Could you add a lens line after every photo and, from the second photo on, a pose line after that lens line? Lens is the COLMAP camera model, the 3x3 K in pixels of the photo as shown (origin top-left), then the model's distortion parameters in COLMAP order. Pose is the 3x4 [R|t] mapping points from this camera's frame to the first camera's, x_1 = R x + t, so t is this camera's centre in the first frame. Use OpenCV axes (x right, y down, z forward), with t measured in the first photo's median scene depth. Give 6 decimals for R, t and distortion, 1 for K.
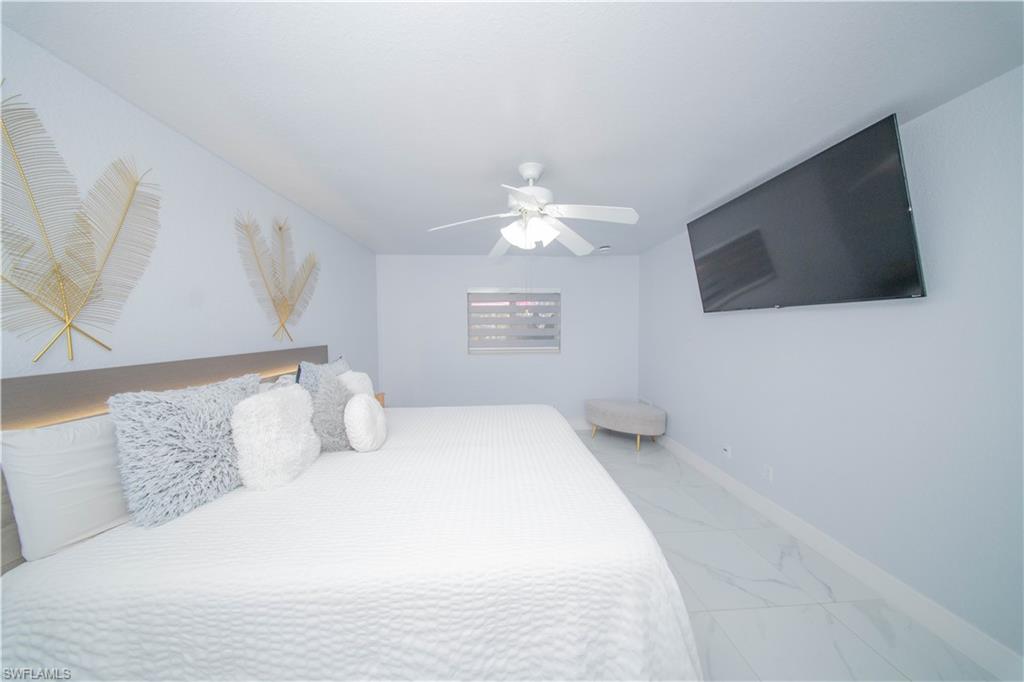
lens RADIAL K [[299.2, 0, 519.0], [0, 299.2, 339.6], [0, 0, 1]] dist [-0.001294, -0.001219]
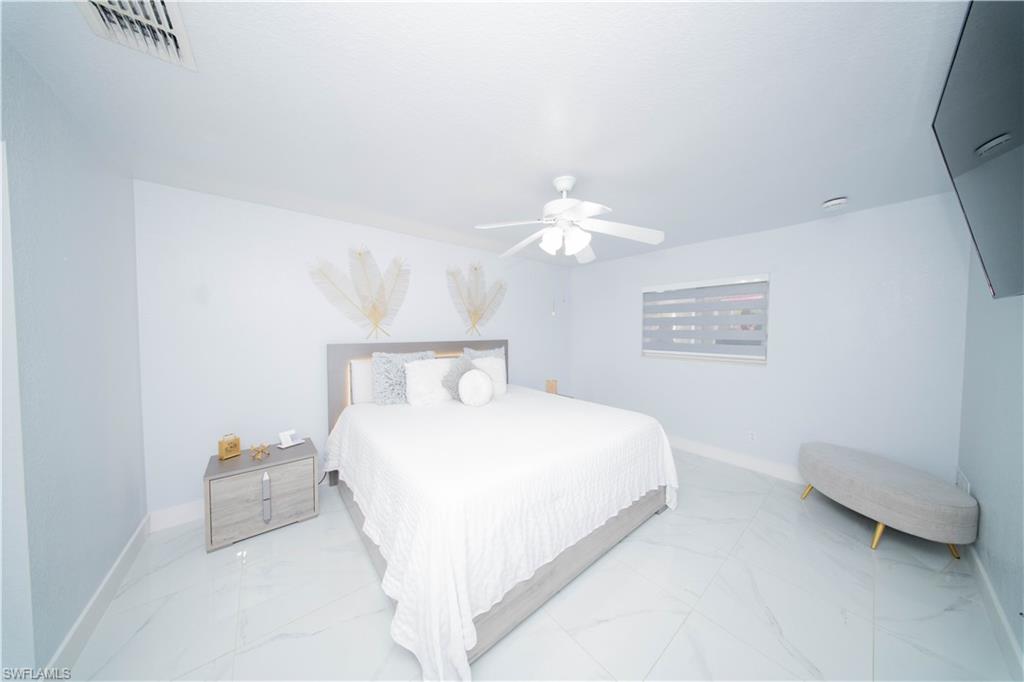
lens RADIAL K [[299.2, 0, 521.6], [0, 299.2, 340.3], [0, 0, 1]] dist [-0.001294, -0.001219]
pose [[0.599423, 0.036448, -0.799602, 0.723694], [-0.038325, 0.999124, 0.016813, -0.007454], [0.799515, 0.020567, 0.600294, 0.208572]]
